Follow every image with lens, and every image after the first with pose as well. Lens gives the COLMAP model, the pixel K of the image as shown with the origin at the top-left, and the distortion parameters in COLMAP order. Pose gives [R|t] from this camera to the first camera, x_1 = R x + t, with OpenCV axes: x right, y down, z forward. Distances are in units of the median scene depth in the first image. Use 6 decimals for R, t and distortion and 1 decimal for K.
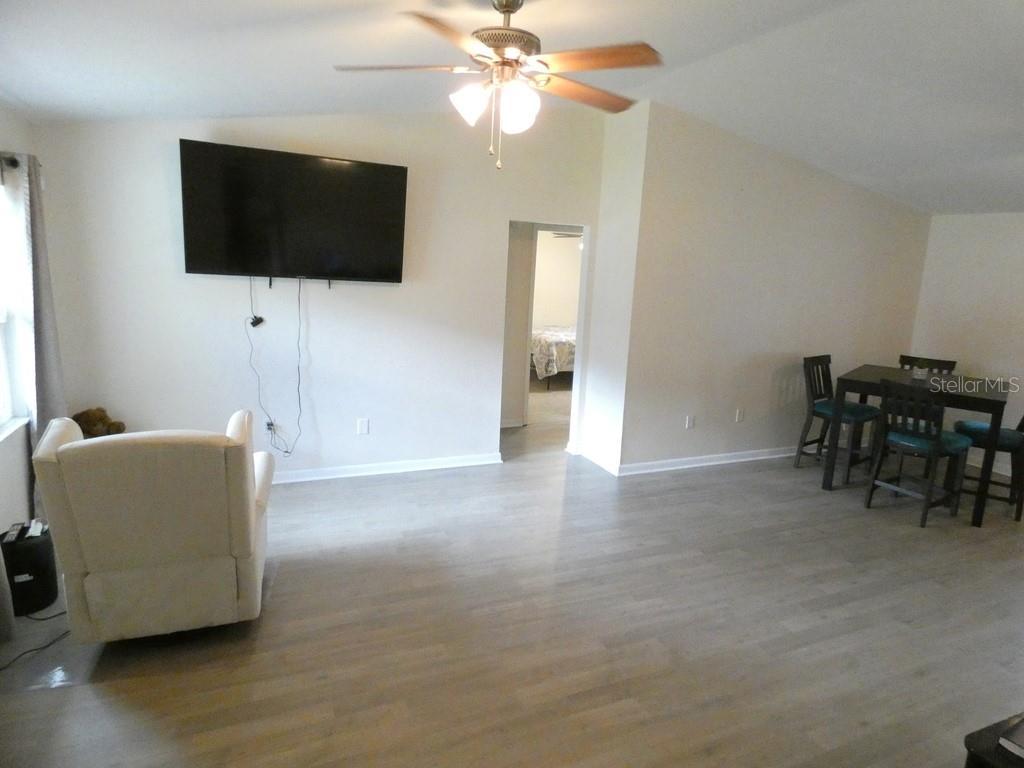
lens RADIAL K [[609.5, 0, 520.4], [0, 609.5, 382.6], [0, 0, 1]] dist [-0.000067, 0.000534]
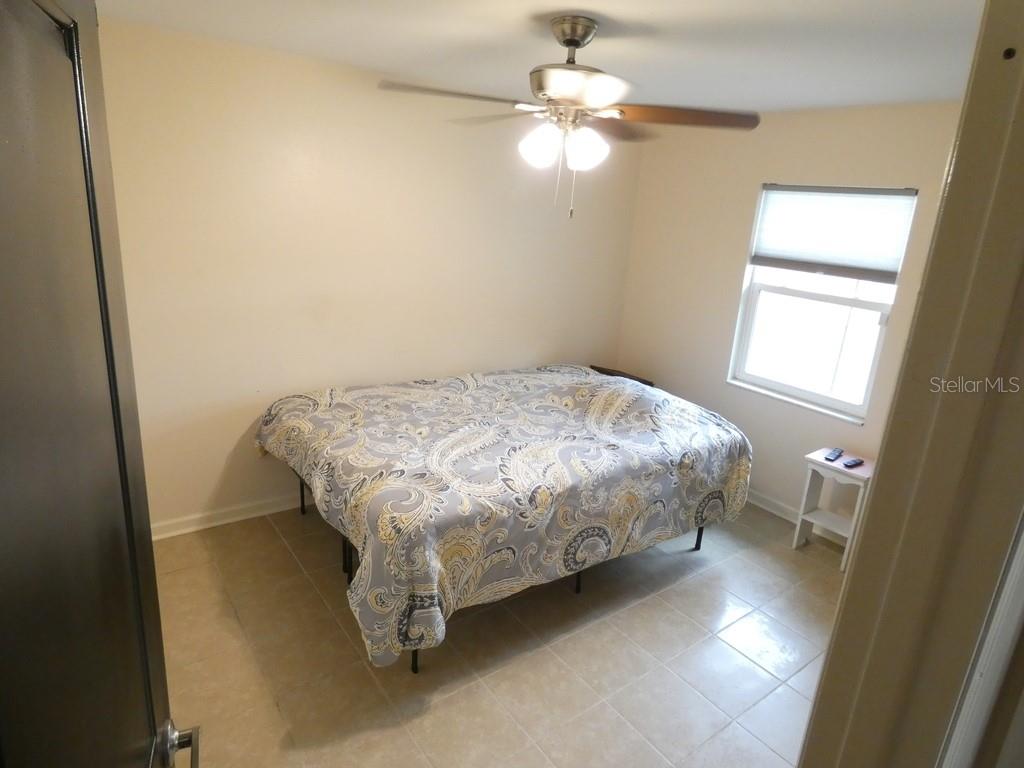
lens RADIAL K [[609.5, 0, 511.9], [0, 609.5, 381.9], [0, 0, 1]] dist [-0.000067, 0.000534]
pose [[0.977381, -0.046506, 0.206308, 0.040116], [0.022653, 0.992931, 0.116512, -0.160202], [-0.210268, -0.109203, 0.971526, 0.775555]]
